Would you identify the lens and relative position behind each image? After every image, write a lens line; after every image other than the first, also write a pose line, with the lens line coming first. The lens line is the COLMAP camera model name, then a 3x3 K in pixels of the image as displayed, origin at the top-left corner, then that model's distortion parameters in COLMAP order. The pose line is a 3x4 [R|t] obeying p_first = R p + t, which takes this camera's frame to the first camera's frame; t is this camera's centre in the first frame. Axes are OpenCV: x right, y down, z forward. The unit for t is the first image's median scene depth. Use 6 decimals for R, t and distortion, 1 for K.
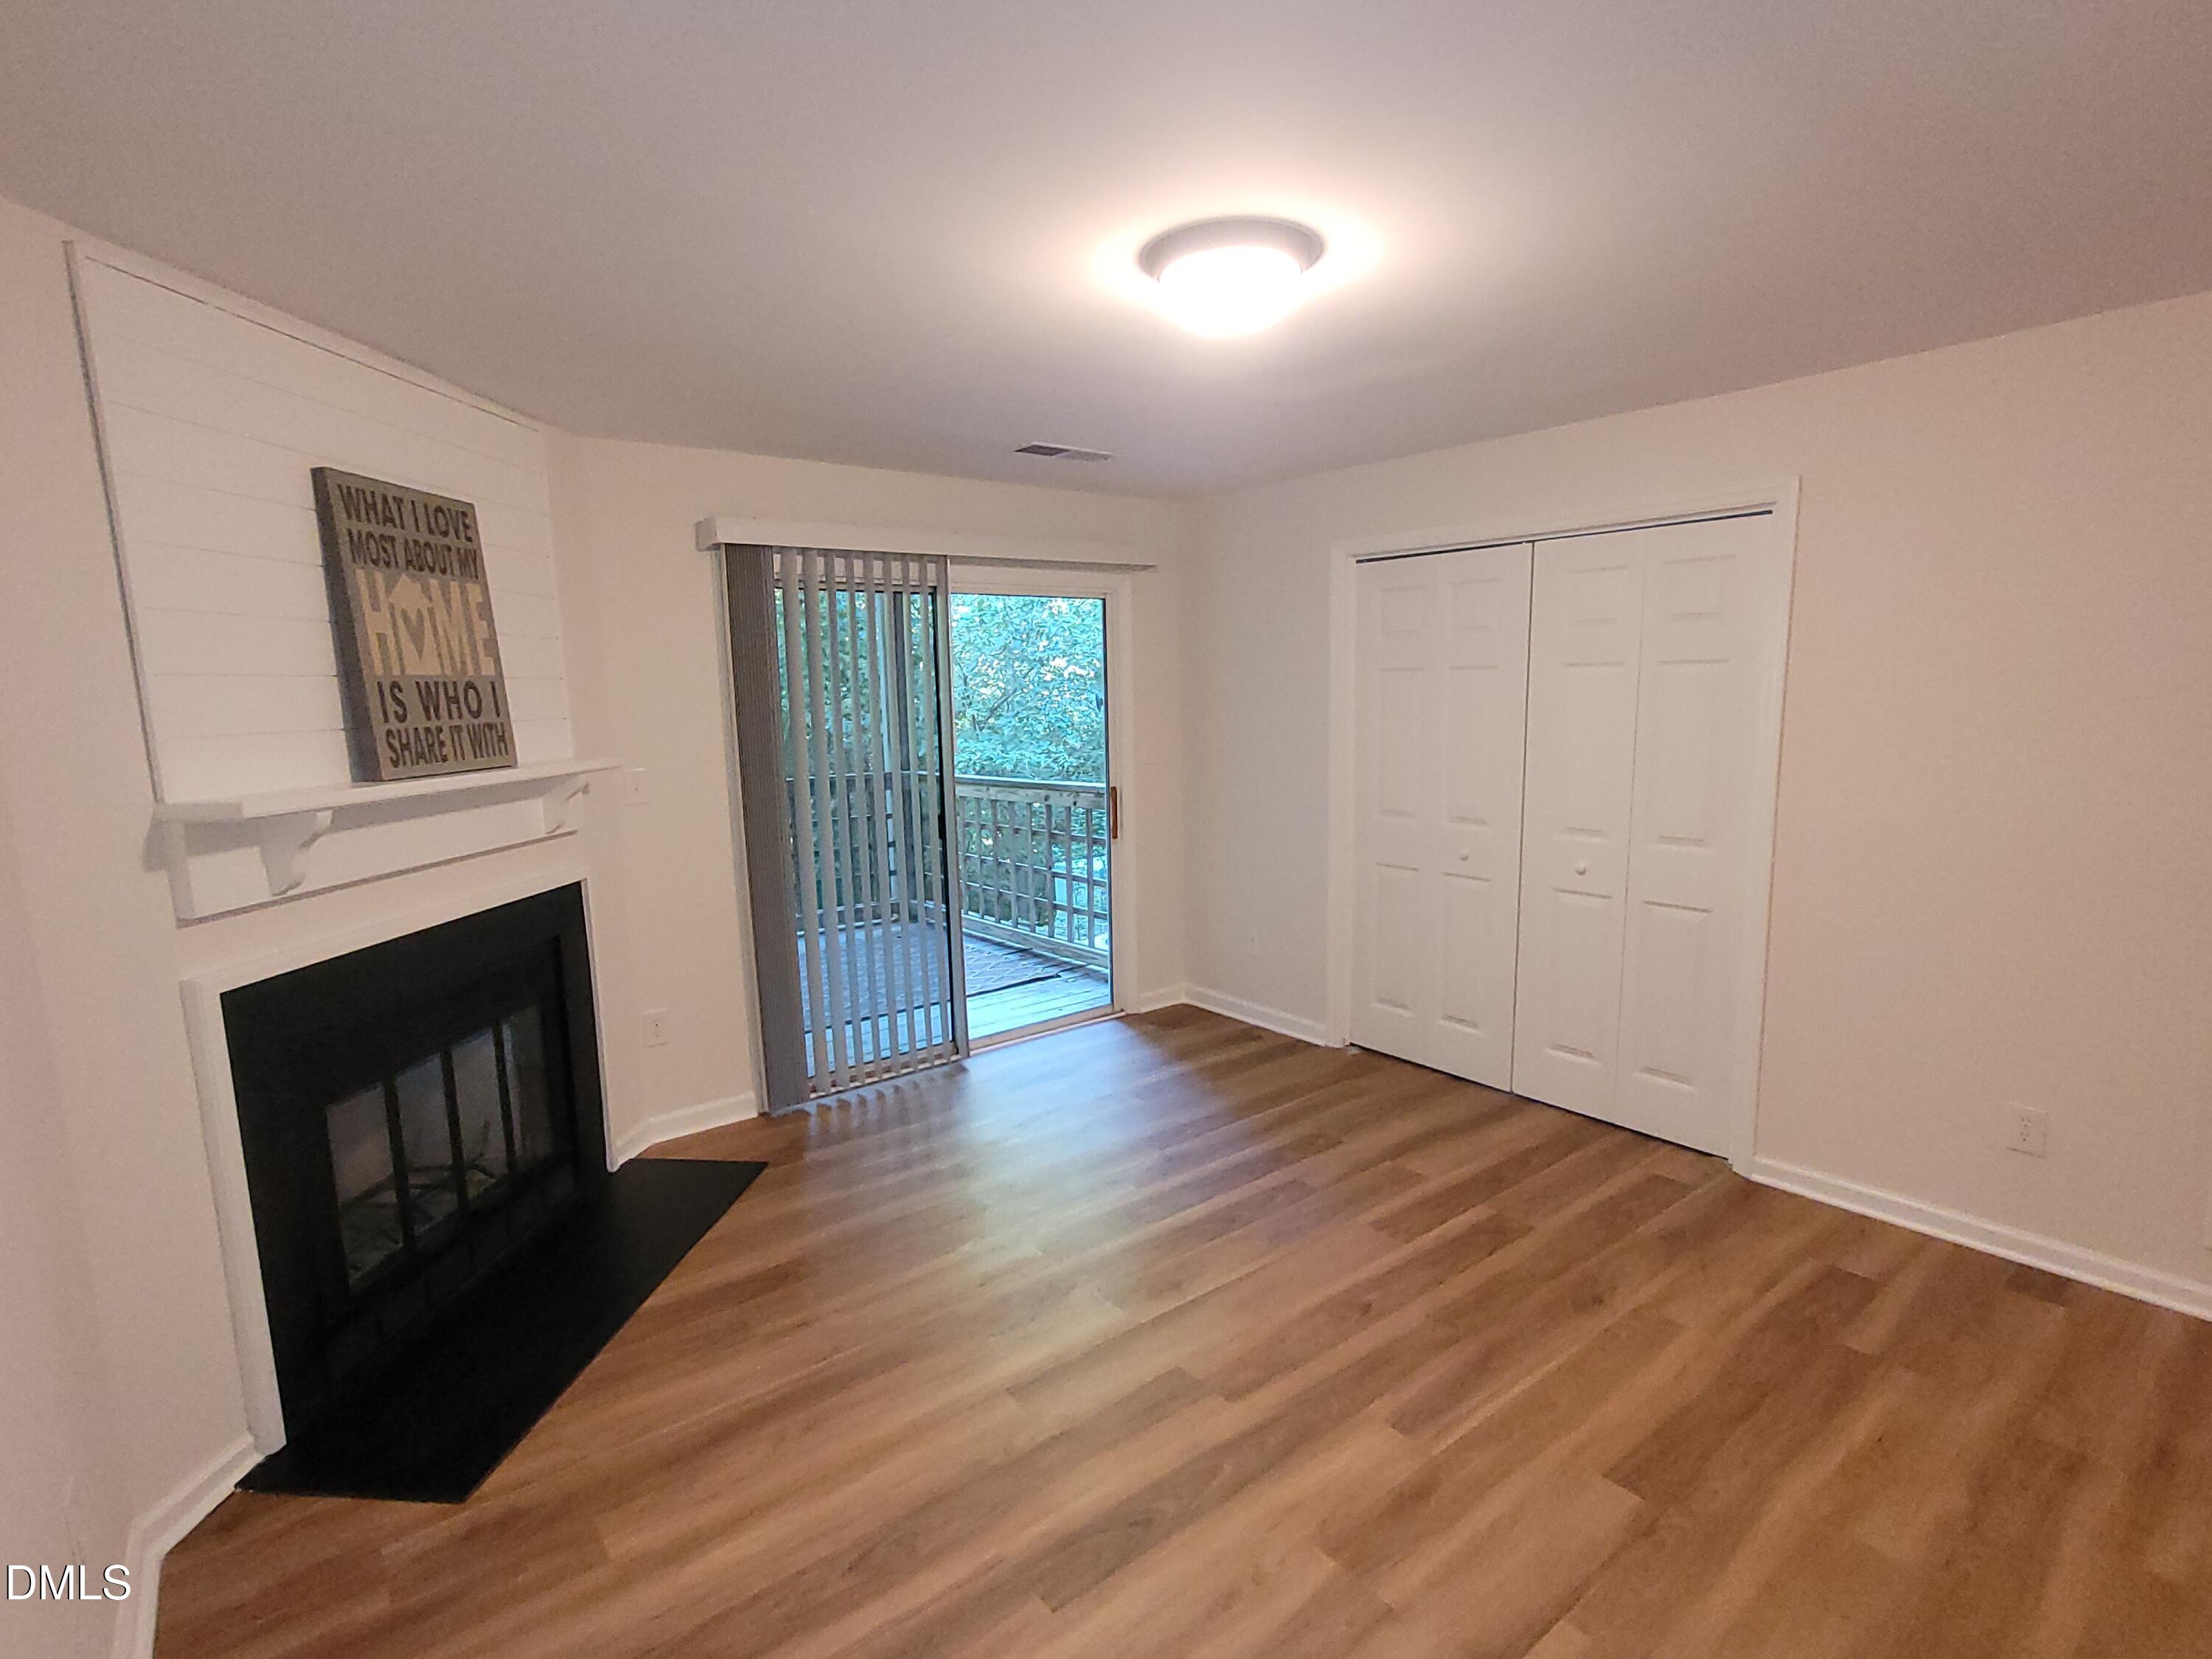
lens RADIAL K [[1075.6, 0, 1089.2], [0, 1075.6, 845.2], [0, 0, 1]] dist [0.000648, 0.000832]
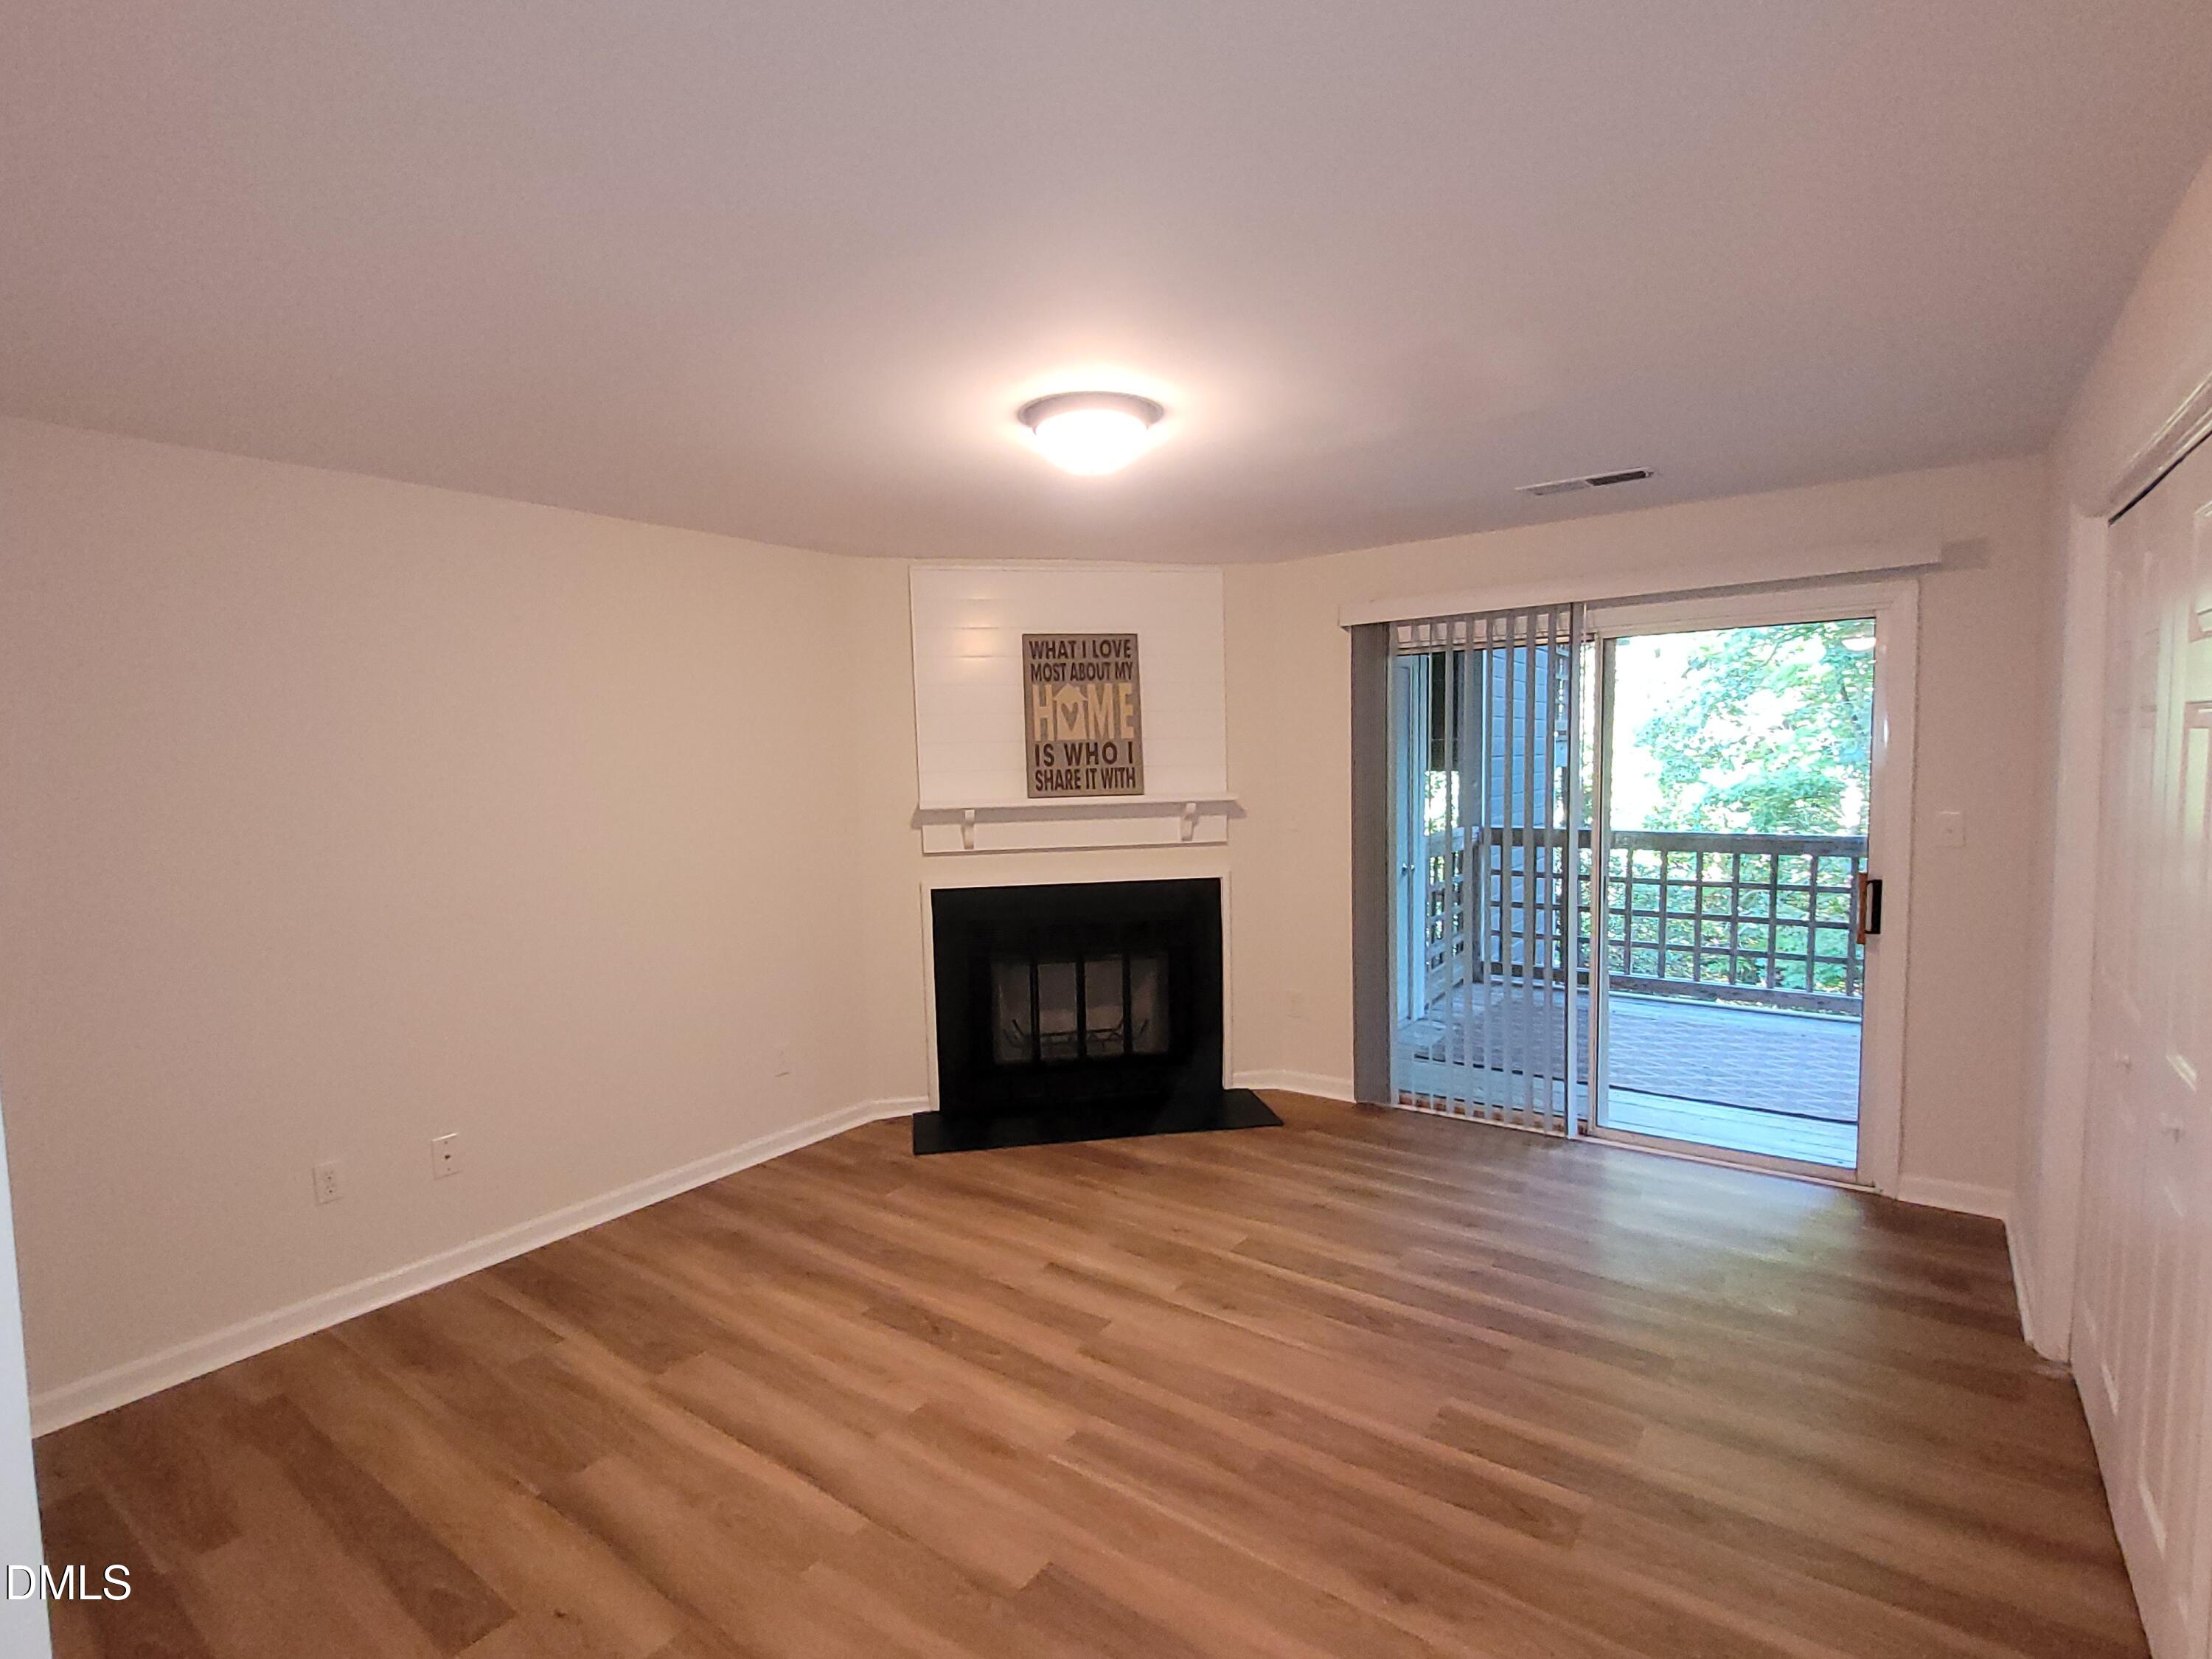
lens RADIAL K [[1075.5, 0, 1096.6], [0, 1075.5, 849.9], [0, 0, 1]] dist [-0.004667, -0.000555]
pose [[0.272035, 0.102457, -0.956817, 1.079492], [-0.122924, 0.989870, 0.071048, -0.108119], [0.954404, 0.098288, 0.281873, 0.552942]]
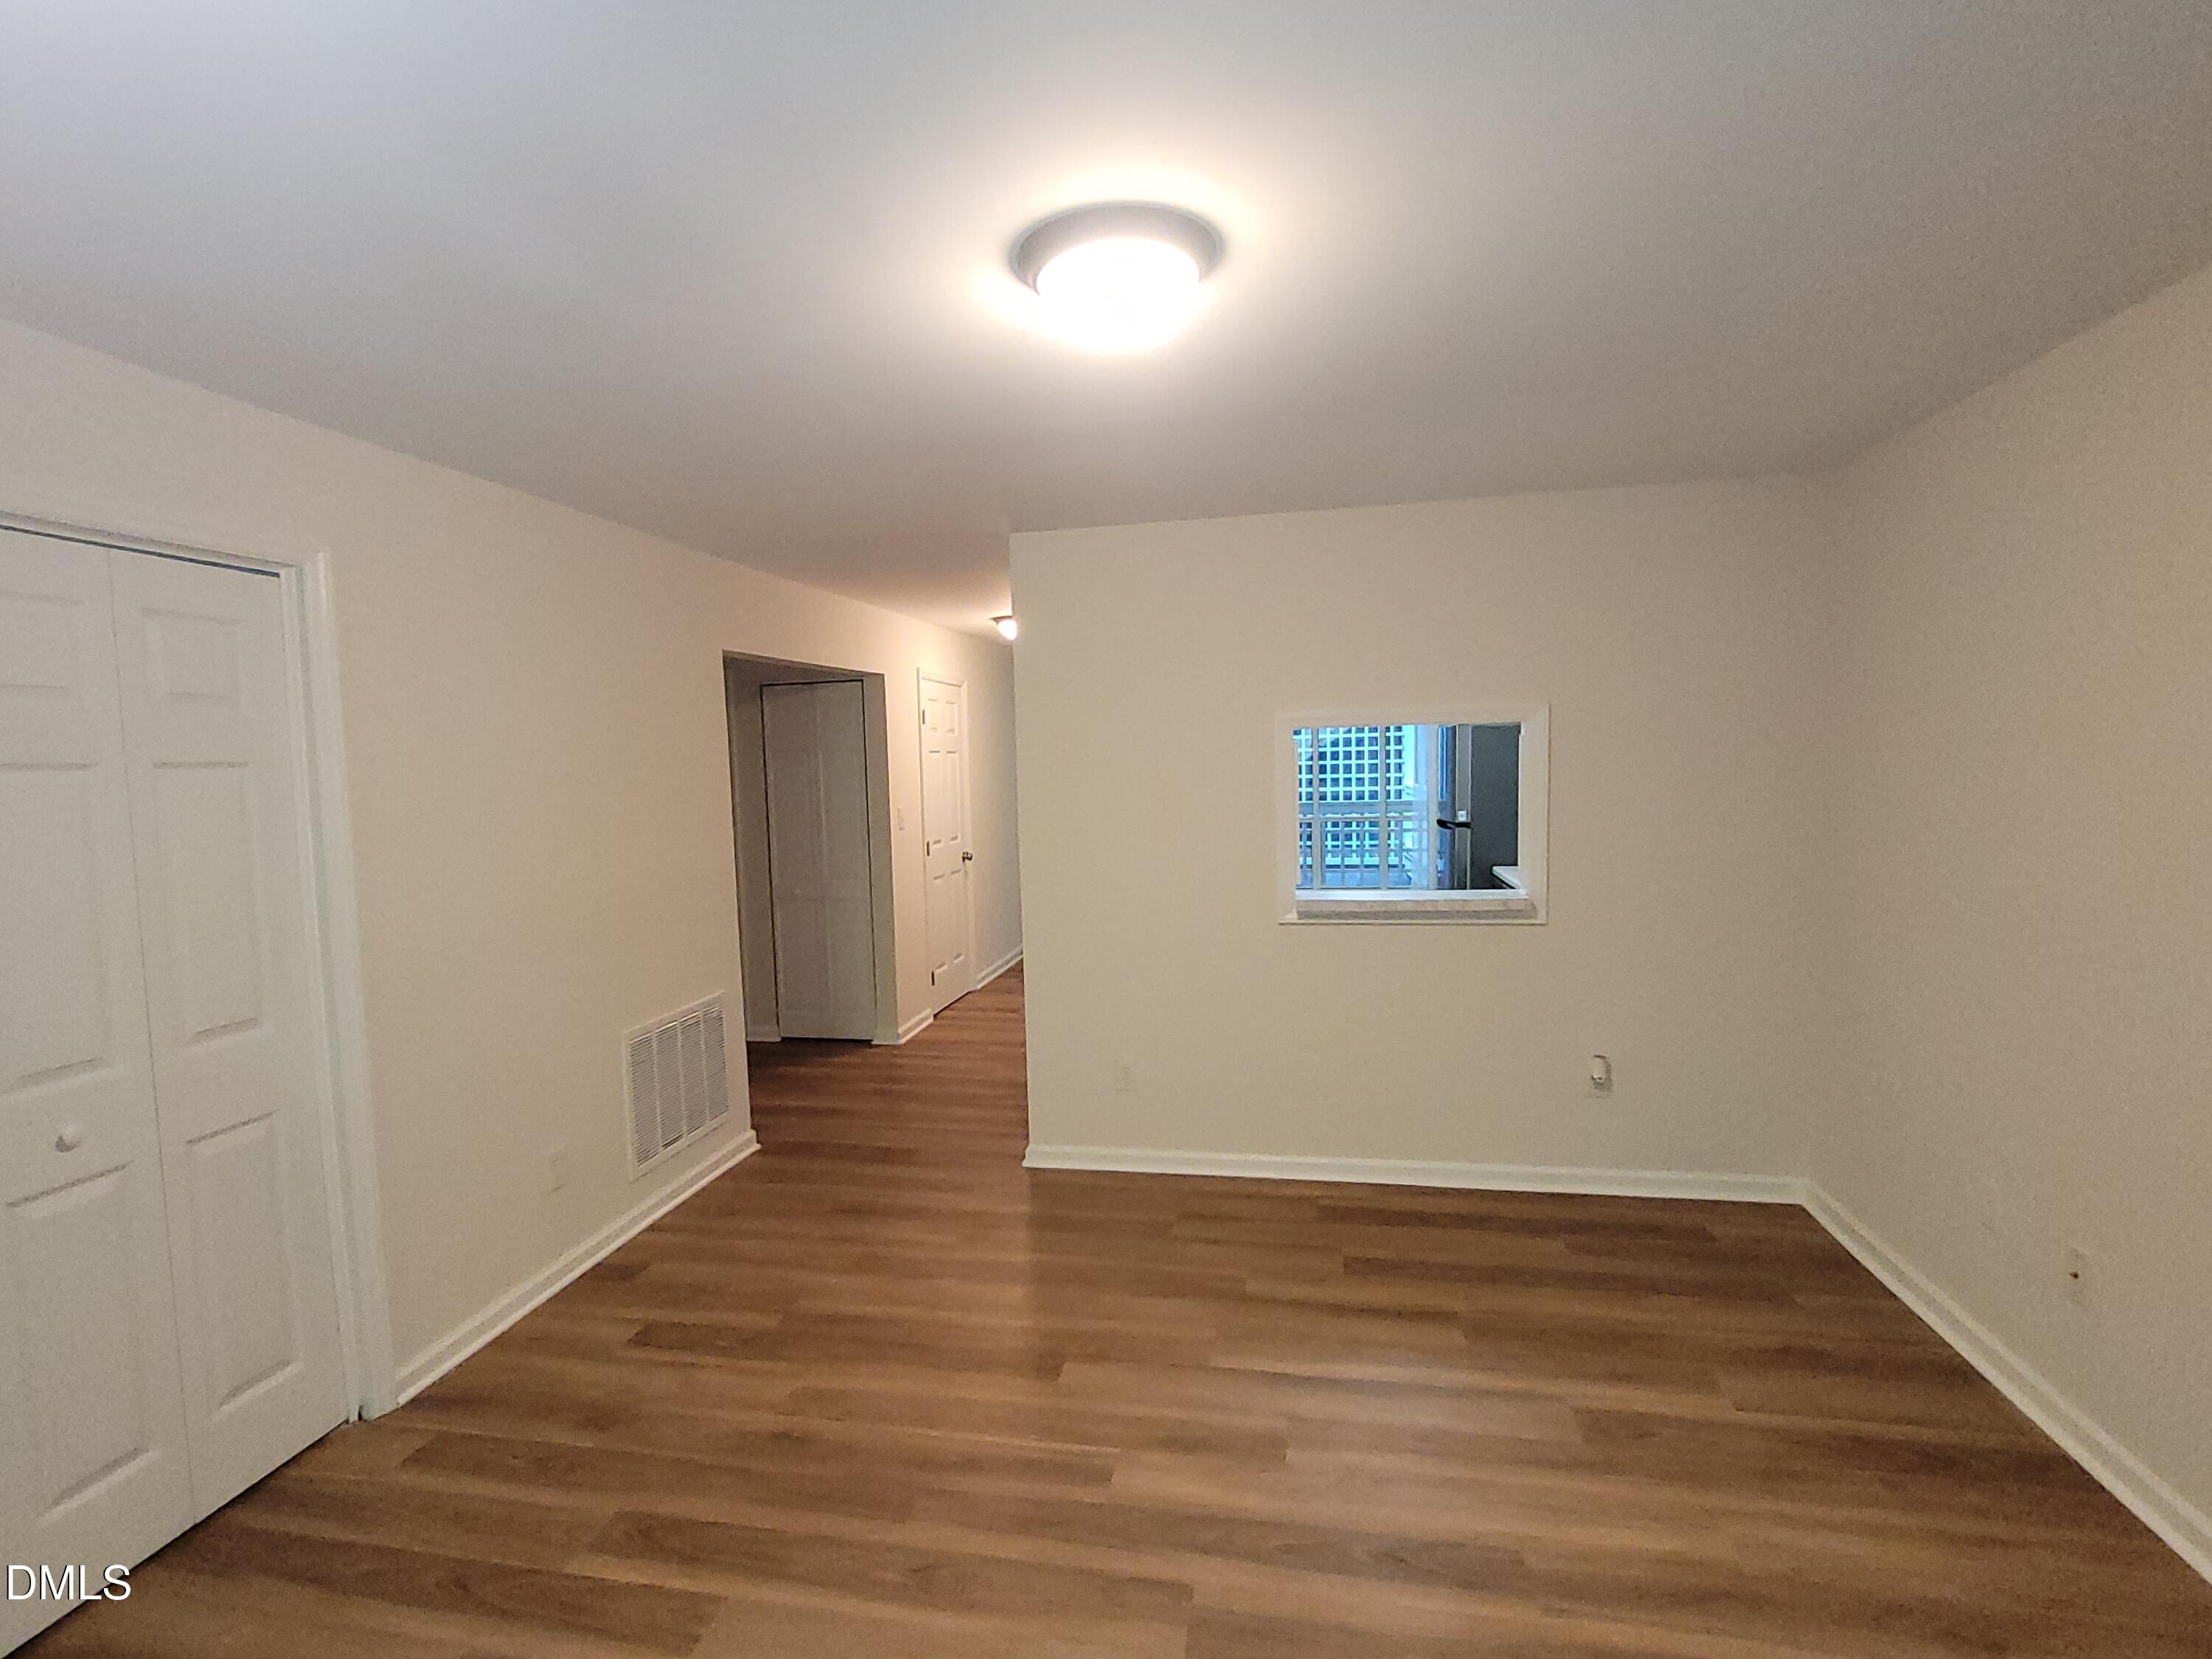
lens RADIAL K [[1075.5, 0, 1096.6], [0, 1075.5, 849.9], [0, 0, 1]] dist [-0.004667, -0.000555]
pose [[-0.650250, -0.025434, 0.759295, -0.398155], [0.150836, 0.975221, 0.161841, -0.180865], [-0.744597, 0.219766, -0.630301, 1.291304]]
